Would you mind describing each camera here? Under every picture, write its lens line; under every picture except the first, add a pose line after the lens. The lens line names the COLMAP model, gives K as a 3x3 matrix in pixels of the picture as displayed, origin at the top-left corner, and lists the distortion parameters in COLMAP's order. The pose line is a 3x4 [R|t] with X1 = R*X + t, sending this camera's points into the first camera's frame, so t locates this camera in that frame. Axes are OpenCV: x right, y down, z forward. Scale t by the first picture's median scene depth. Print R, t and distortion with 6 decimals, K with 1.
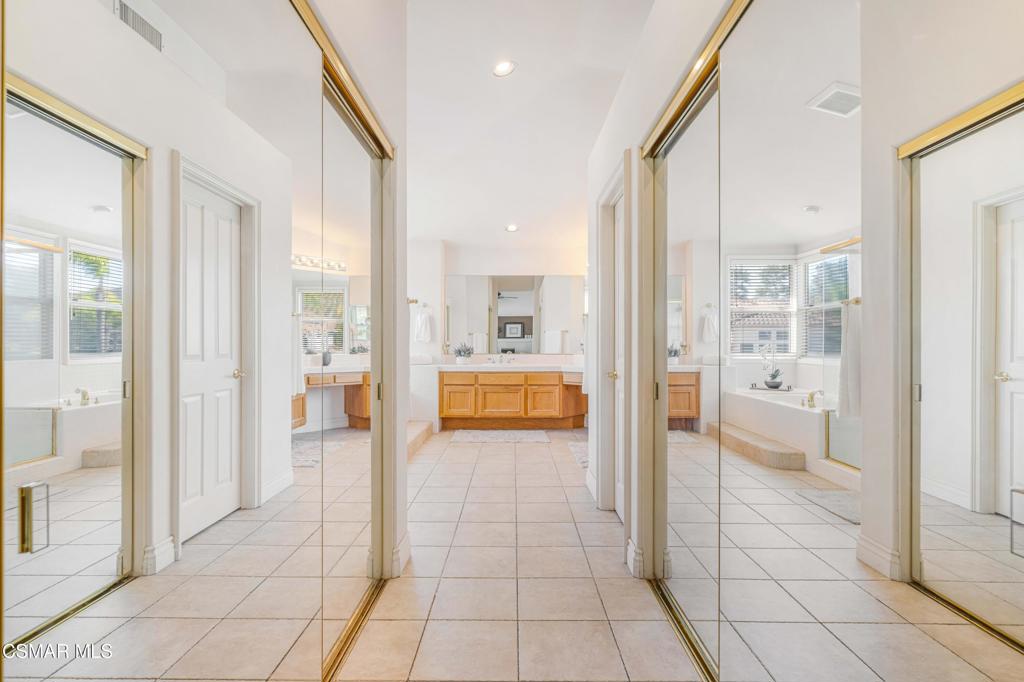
lens RADIAL K [[495.9, 0, 510.4], [0, 495.9, 343.1], [0, 0, 1]] dist [0.001748, -0.000341]
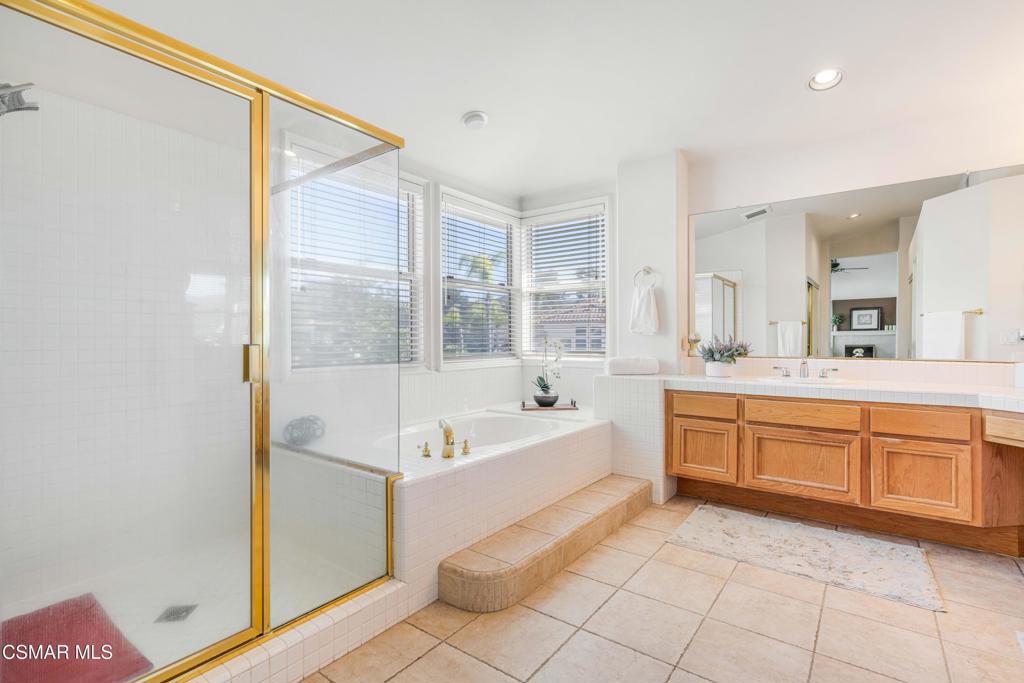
lens RADIAL K [[472.9, 0, 521.2], [0, 472.9, 338.5], [0, 0, 1]] dist [-0.005367, 0.003221]
pose [[0.805384, -0.004125, -0.592739, 0.033680], [0.004292, 0.999990, -0.001128, 0.002168], [0.592738, -0.001636, 0.805394, 0.490477]]
